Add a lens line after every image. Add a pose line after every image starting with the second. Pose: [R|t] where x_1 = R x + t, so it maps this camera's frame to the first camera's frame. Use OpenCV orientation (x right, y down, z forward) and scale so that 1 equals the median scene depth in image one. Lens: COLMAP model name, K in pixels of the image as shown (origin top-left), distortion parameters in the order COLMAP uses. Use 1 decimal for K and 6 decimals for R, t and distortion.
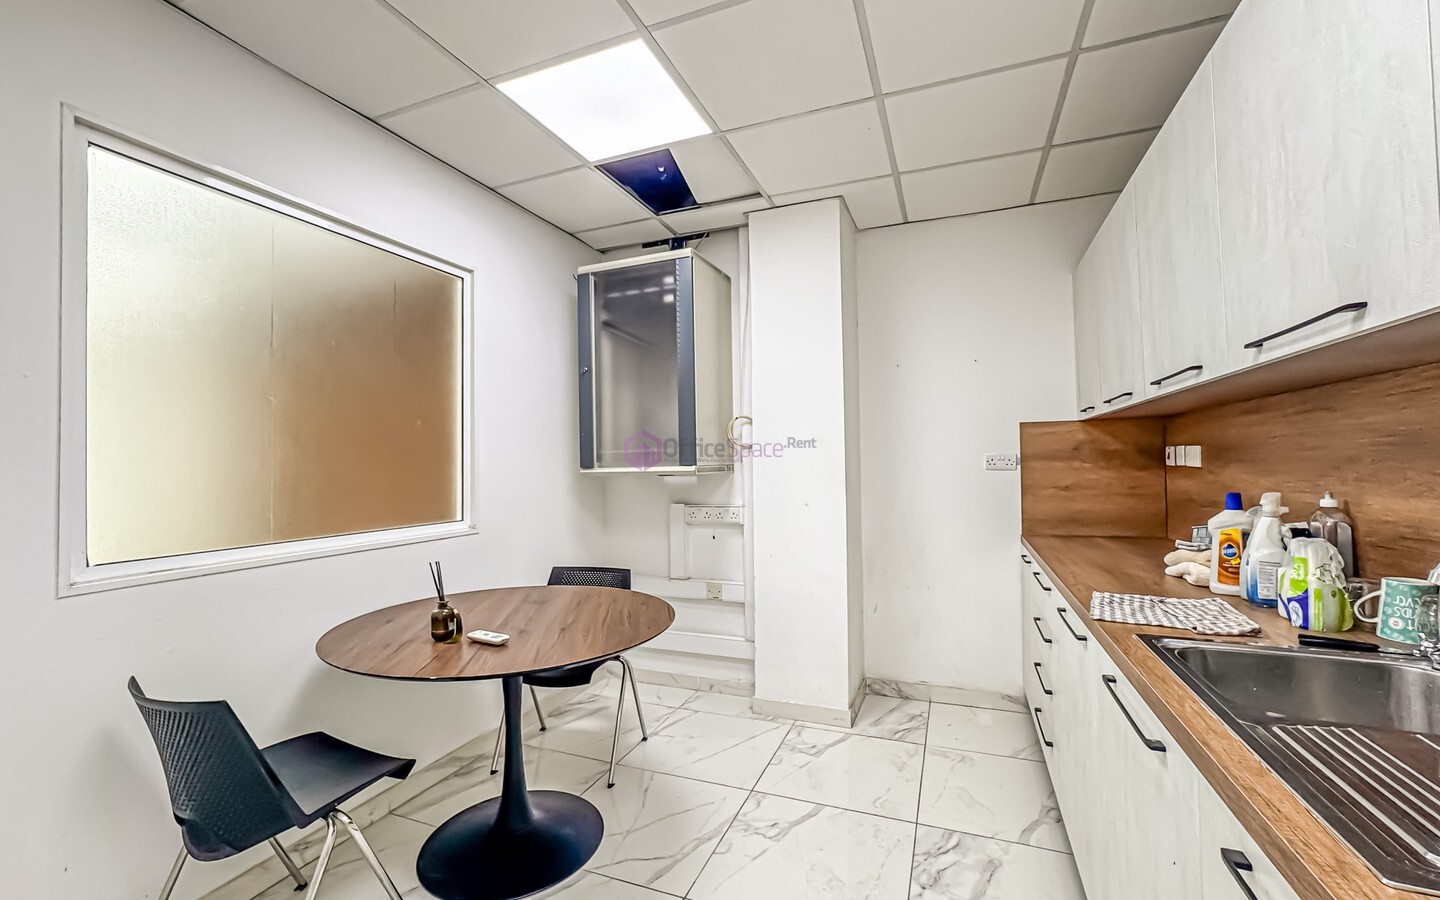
lens RADIAL K [[583.0, 0, 720.3], [0, 583.0, 454.6], [0, 0, 1]] dist [-0.039617, 0.019251]
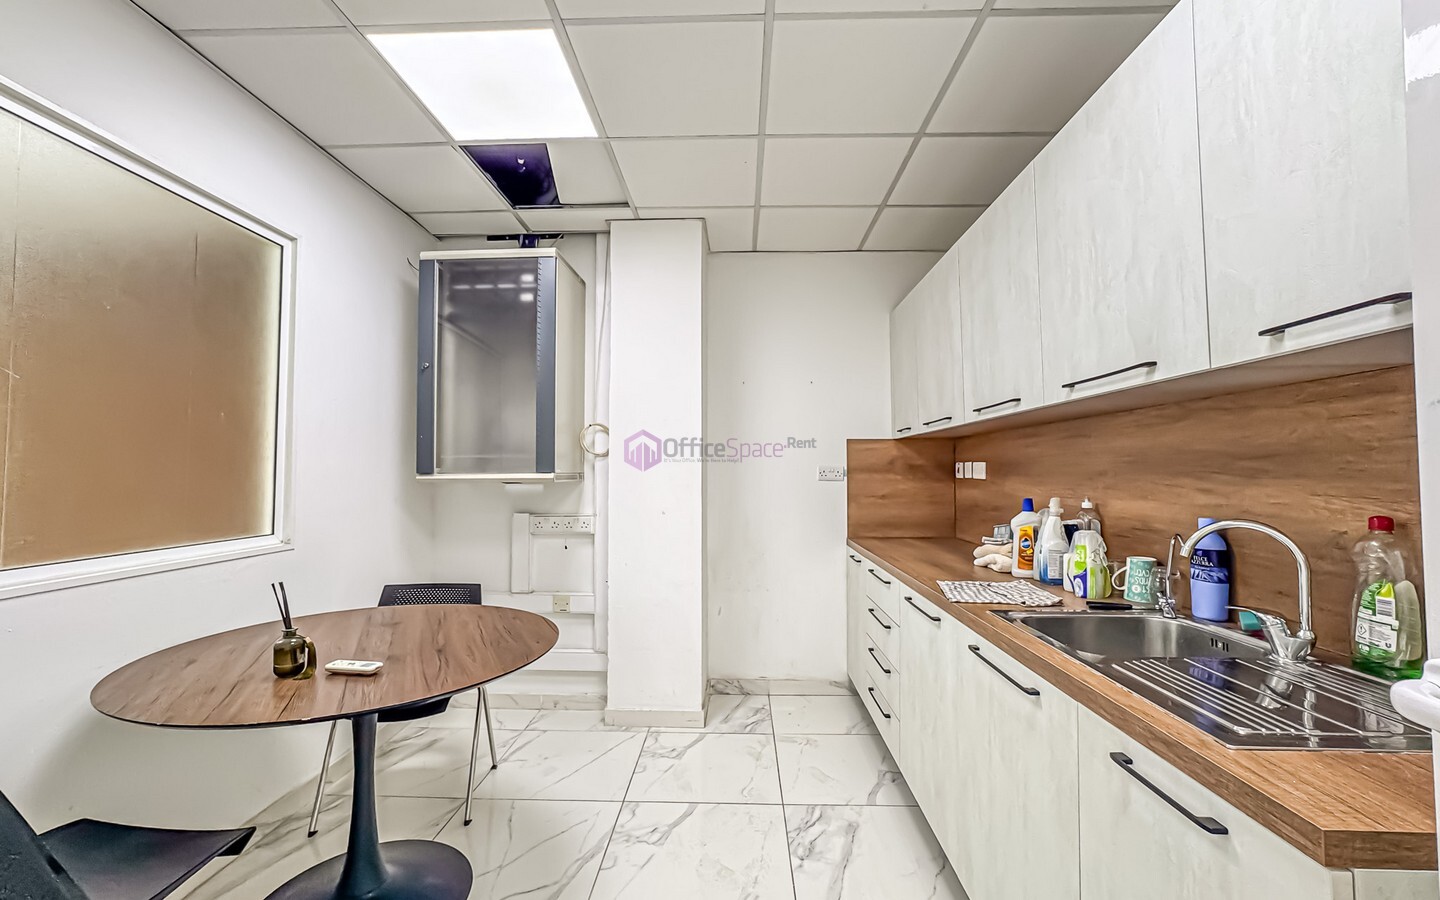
lens RADIAL K [[583.0, 0, 720.3], [0, 583.0, 454.6], [0, 0, 1]] dist [-0.039617, 0.019251]
pose [[0.941853, 0.024135, 0.335158, -0.120154], [-0.017669, 0.999595, -0.022330, 0.005939], [-0.335561, 0.015110, 0.941897, 0.003170]]
